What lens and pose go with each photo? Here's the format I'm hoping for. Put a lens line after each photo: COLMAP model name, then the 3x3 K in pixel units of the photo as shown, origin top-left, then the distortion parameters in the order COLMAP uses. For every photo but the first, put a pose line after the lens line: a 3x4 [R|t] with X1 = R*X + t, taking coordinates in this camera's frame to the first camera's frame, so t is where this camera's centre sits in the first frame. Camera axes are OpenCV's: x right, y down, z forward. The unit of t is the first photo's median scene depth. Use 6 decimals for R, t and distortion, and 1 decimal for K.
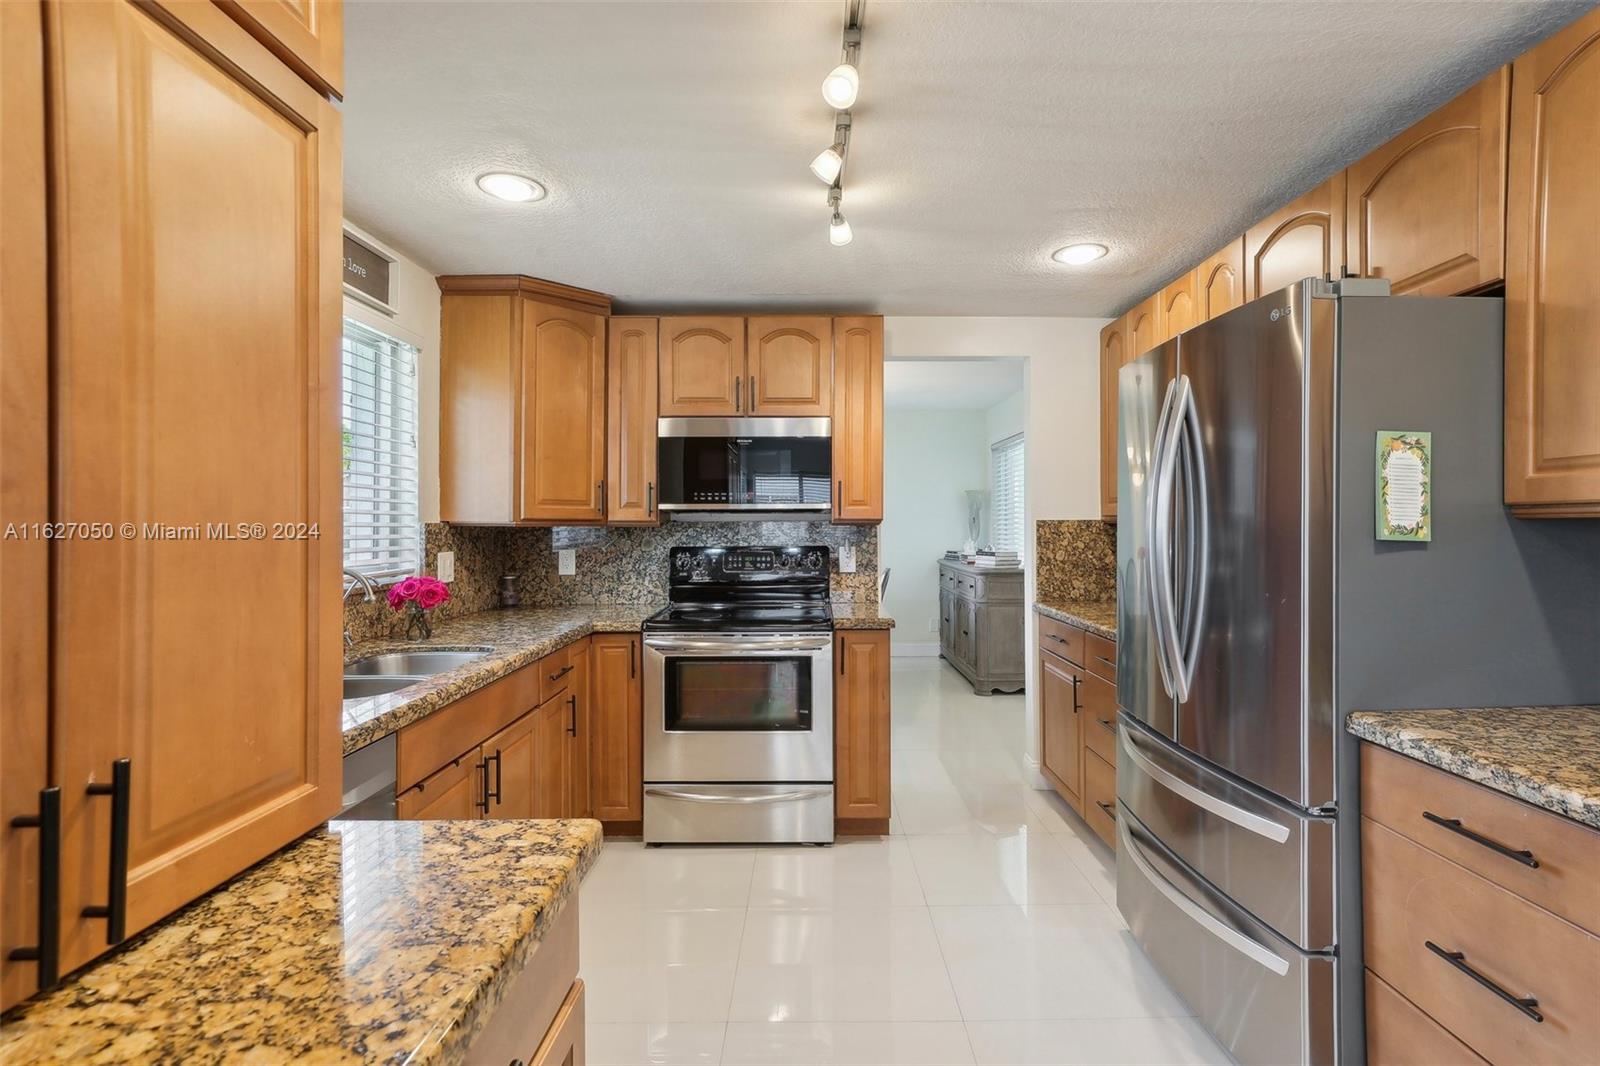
lens RADIAL K [[765.0, 0, 811.2], [0, 765.0, 526.9], [0, 0, 1]] dist [-0.028305, 0.007115]
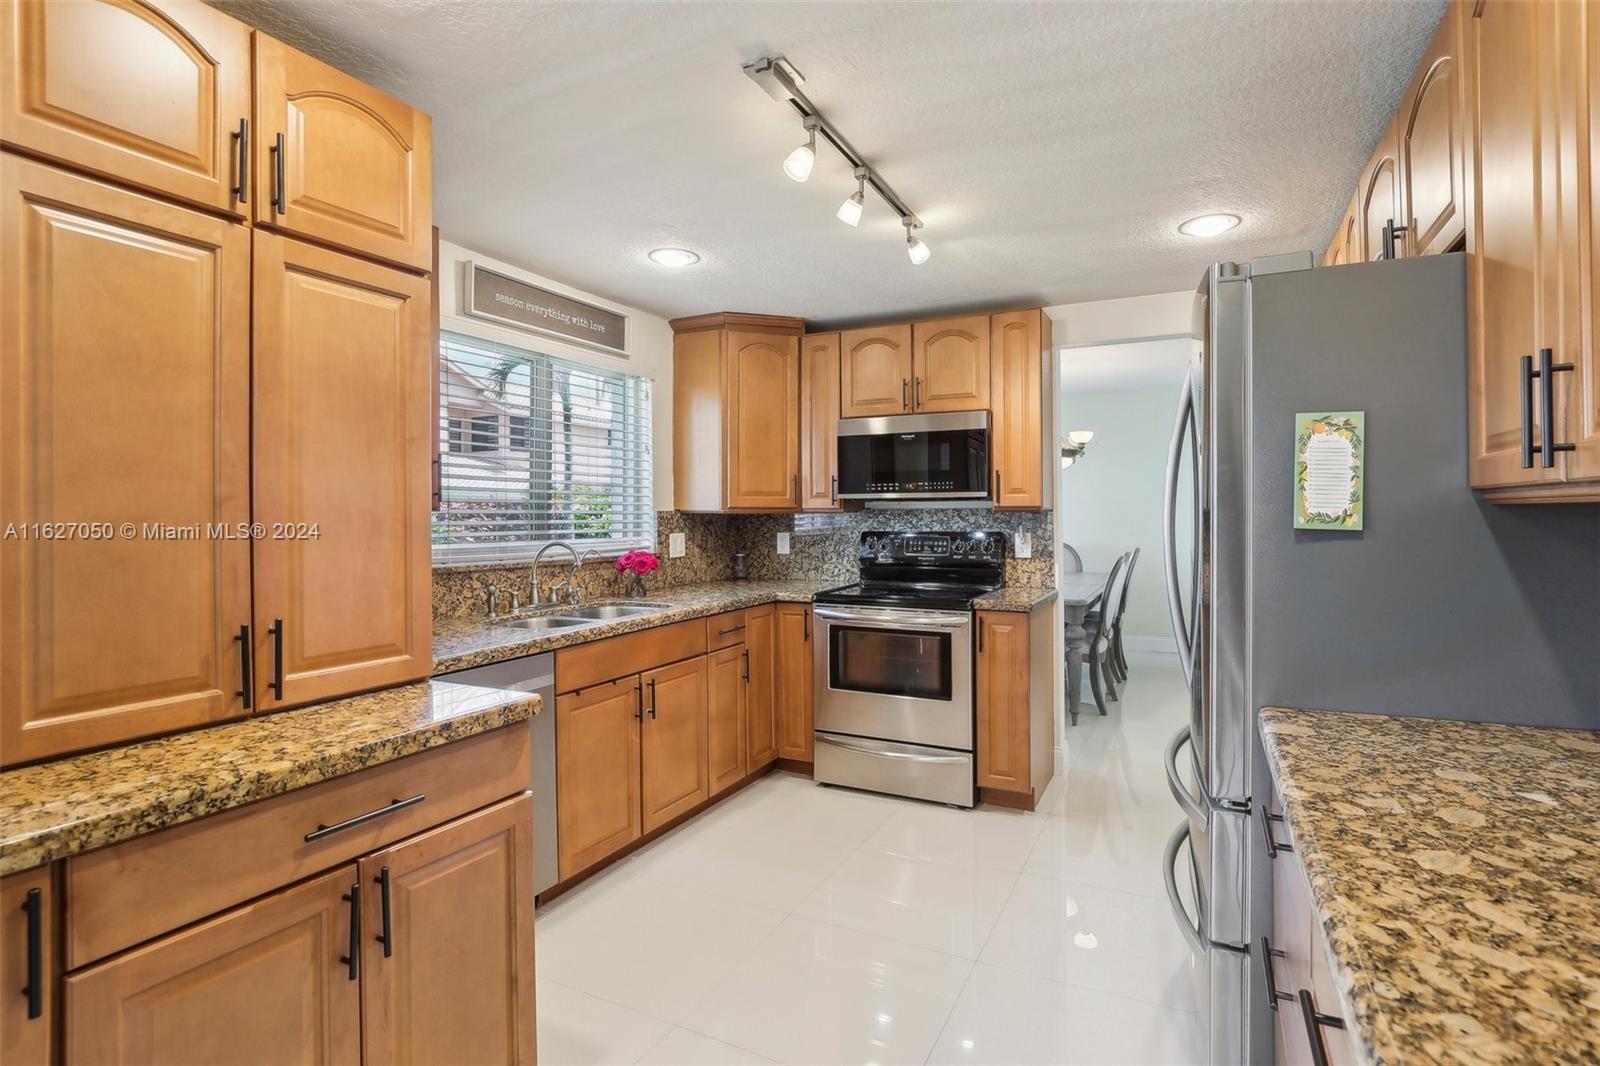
lens RADIAL K [[766.0, 0, 811.4], [0, 766.0, 520.1], [0, 0, 1]] dist [-0.031586, 0.006868]
pose [[0.893299, 0.003407, -0.449449, 0.304994], [0.000610, 0.999961, 0.008792, -0.000906], [0.449462, -0.008128, 0.893263, -0.059259]]
